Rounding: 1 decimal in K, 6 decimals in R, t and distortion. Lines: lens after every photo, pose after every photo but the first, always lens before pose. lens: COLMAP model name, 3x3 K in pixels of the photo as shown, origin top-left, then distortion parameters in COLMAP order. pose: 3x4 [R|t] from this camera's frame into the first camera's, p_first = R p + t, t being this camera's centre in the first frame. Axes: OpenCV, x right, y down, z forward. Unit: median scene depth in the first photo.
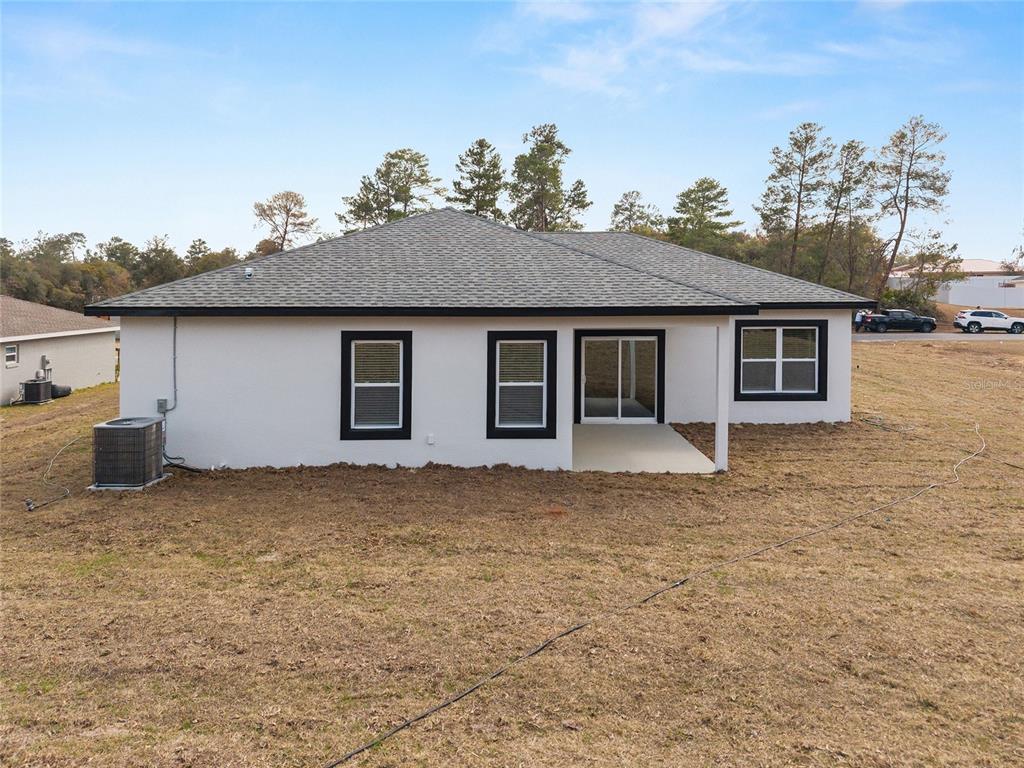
lens RADIAL K [[684.8, 0, 505.8], [0, 684.8, 384.9], [0, 0, 1]] dist [0.047919, -0.051019]
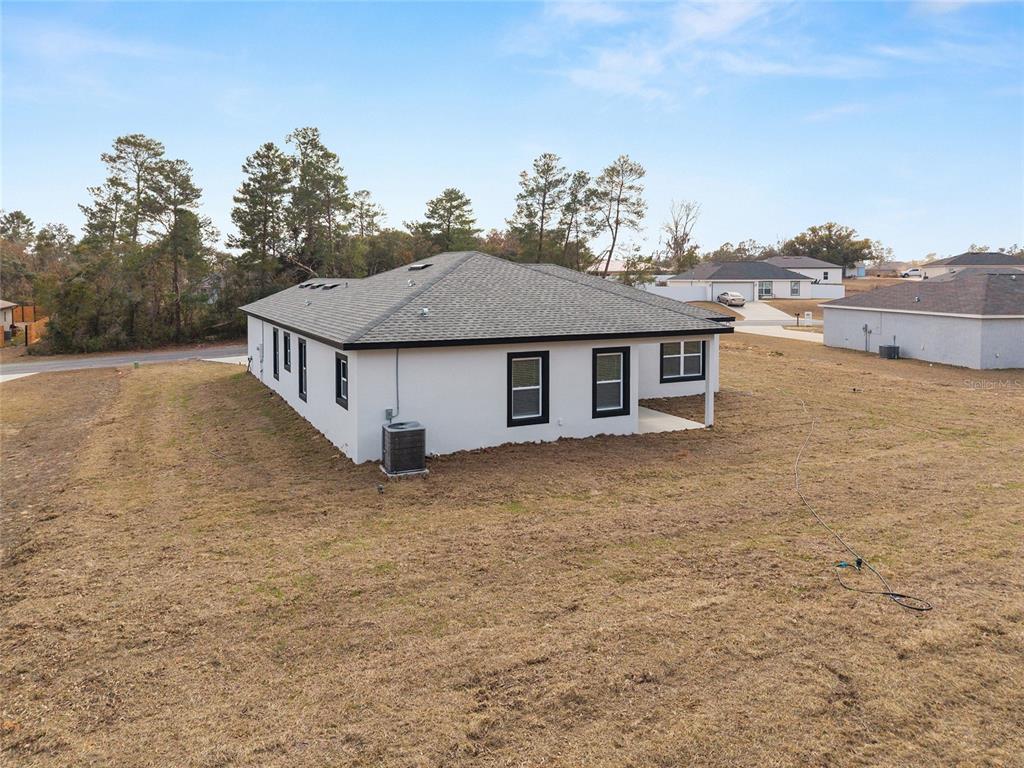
lens RADIAL K [[684.8, 0, 505.8], [0, 684.8, 384.9], [0, 0, 1]] dist [0.047919, -0.051019]
pose [[0.904140, -0.061221, 0.422826, -0.169676], [0.055500, 0.998124, 0.025841, -0.009465], [-0.423615, 0.000103, 0.905842, -0.063318]]
